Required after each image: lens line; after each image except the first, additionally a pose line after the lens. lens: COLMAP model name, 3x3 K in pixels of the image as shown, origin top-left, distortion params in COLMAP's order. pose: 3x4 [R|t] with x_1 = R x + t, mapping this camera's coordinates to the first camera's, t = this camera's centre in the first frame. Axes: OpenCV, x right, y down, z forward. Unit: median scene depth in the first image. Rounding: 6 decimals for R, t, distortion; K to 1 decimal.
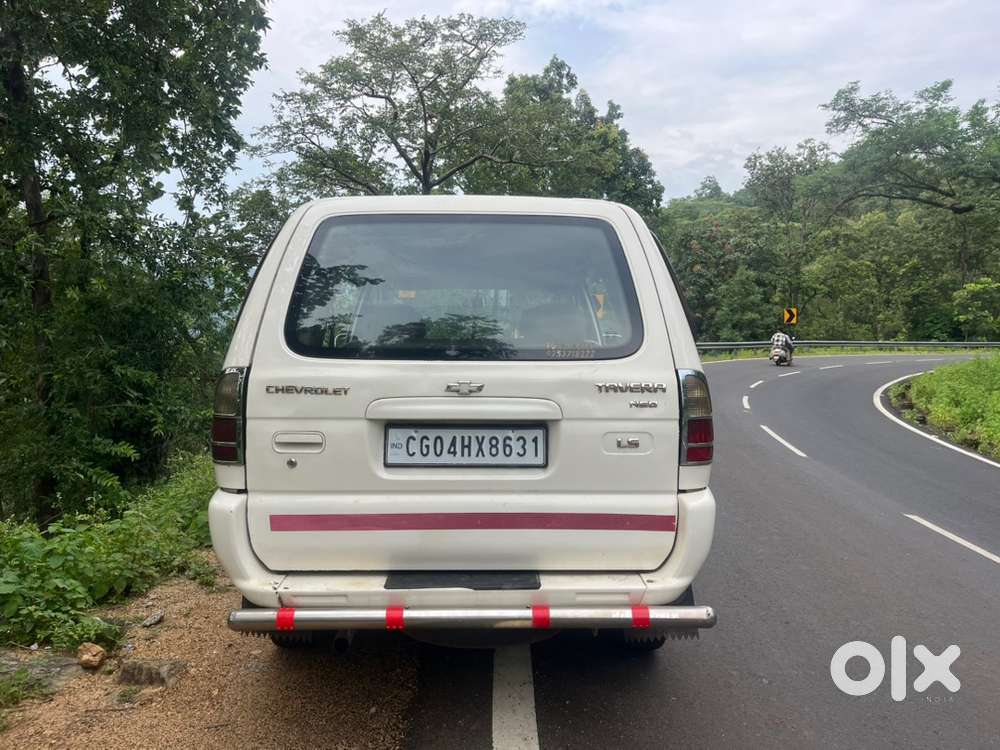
lens RADIAL K [[754.0, 0, 503.0], [0, 754.0, 373.9], [0, 0, 1]] dist [0.072895, -0.102337]
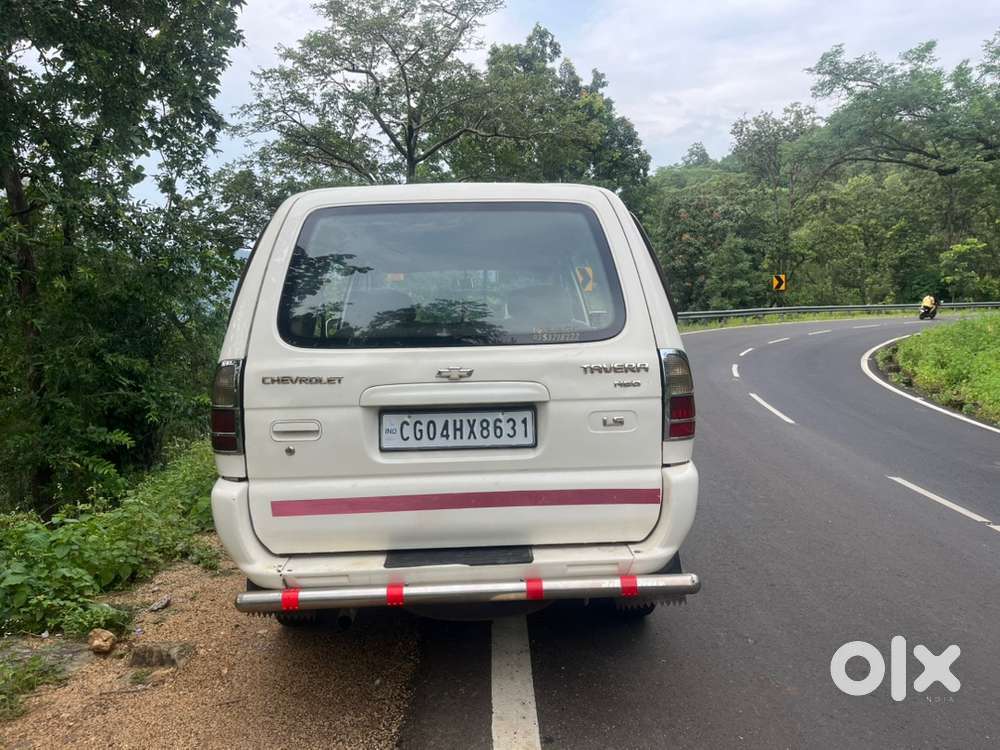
lens RADIAL K [[753.3, 0, 507.1], [0, 753.3, 379.2], [0, 0, 1]] dist [0.076372, -0.107364]
pose [[0.999419, -0.030707, 0.014778, 0.001176], [0.030077, 0.998699, 0.041168, -0.003114], [-0.016023, -0.040699, 0.999043, -0.007766]]
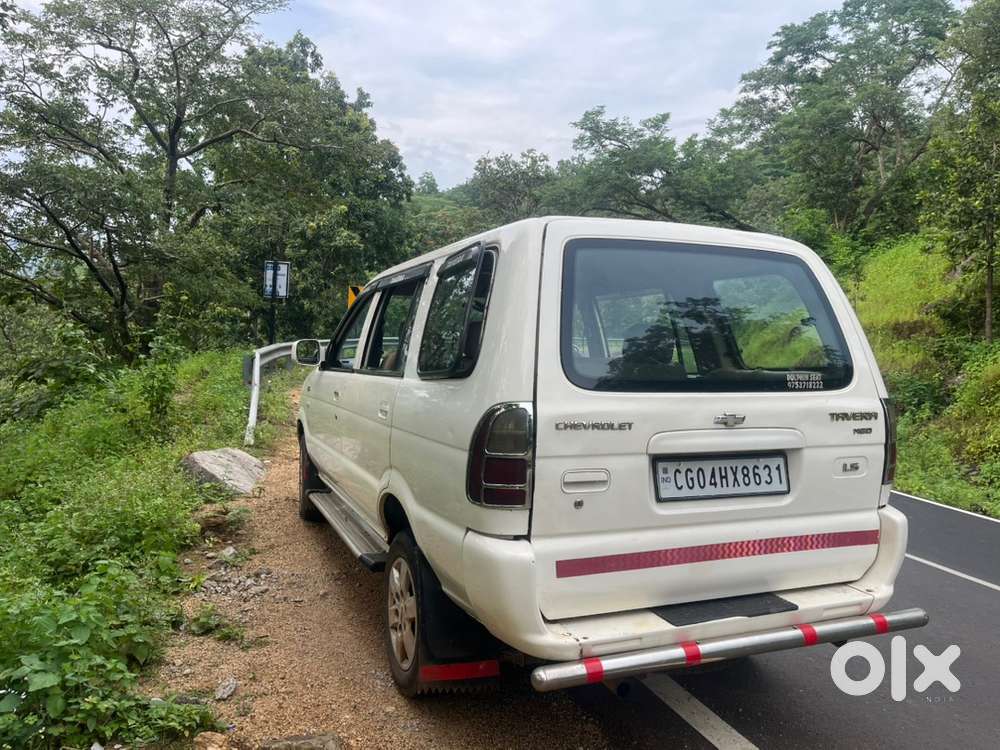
lens RADIAL K [[753.3, 0, 507.1], [0, 753.3, 379.2], [0, 0, 1]] dist [0.076372, -0.107364]
pose [[0.928704, -0.002791, 0.370811, -0.158848], [-0.004750, 0.999800, 0.019423, -0.012201], [-0.370791, -0.019800, 0.928505, 0.038009]]
